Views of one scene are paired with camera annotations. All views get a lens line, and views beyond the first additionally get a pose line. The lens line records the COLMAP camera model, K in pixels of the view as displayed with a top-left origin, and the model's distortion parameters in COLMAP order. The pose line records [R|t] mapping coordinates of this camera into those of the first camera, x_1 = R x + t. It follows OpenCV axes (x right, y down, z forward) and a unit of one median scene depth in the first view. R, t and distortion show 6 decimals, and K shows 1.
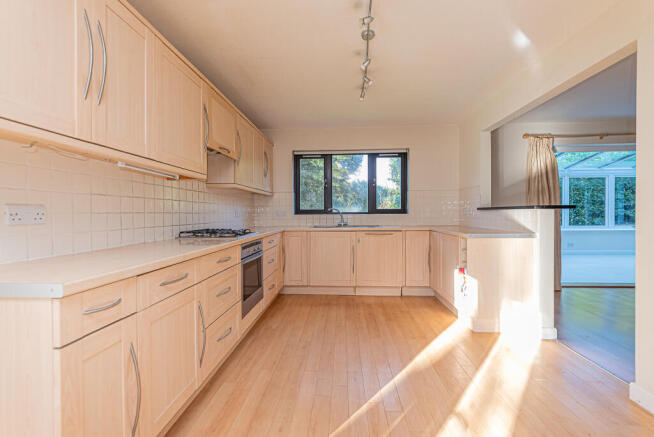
lens RADIAL K [[307.4, 0, 327.0], [0, 307.4, 218.5], [0, 0, 1]] dist [-0.001558, -0.000309]
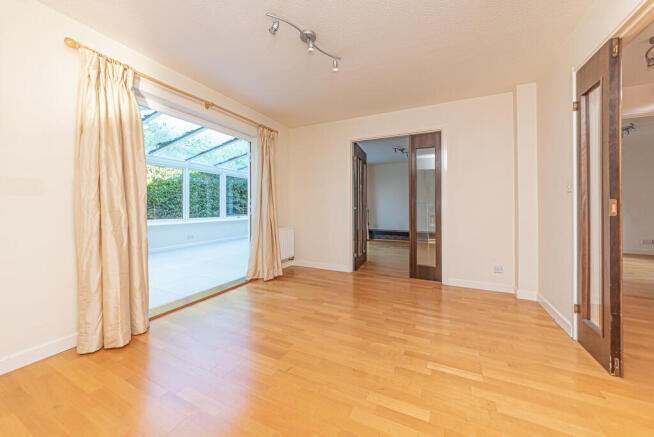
lens RADIAL K [[232.3, 0, 329.7], [0, 232.3, 211.8], [0, 0, 1]] dist [-0.017050, 0.000013]
pose [[0.400398, 0.000657, 0.916341, 0.266775], [0.001889, 0.999997, -0.001543, 0.005072], [-0.916340, 0.002349, 0.400395, 0.263587]]
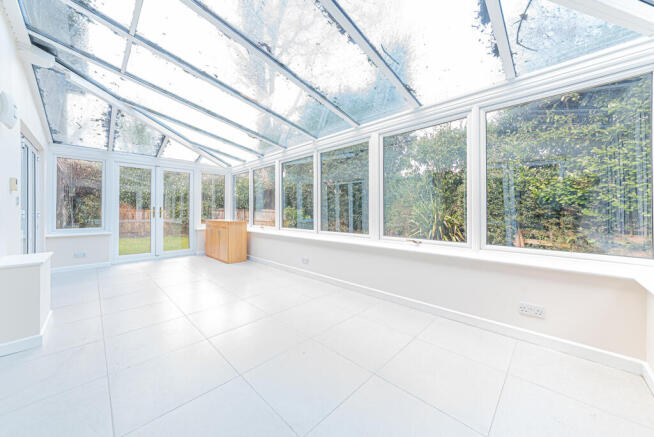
lens RADIAL K [[232.3, 0, 329.7], [0, 232.3, 211.8], [0, 0, 1]] dist [-0.017050, 0.000013]
pose [[0.754205, -0.002515, -0.656634, 1.644809], [-0.000630, 0.999989, -0.004554, -0.010665], [0.656638, 0.003848, 0.754196, 0.954891]]
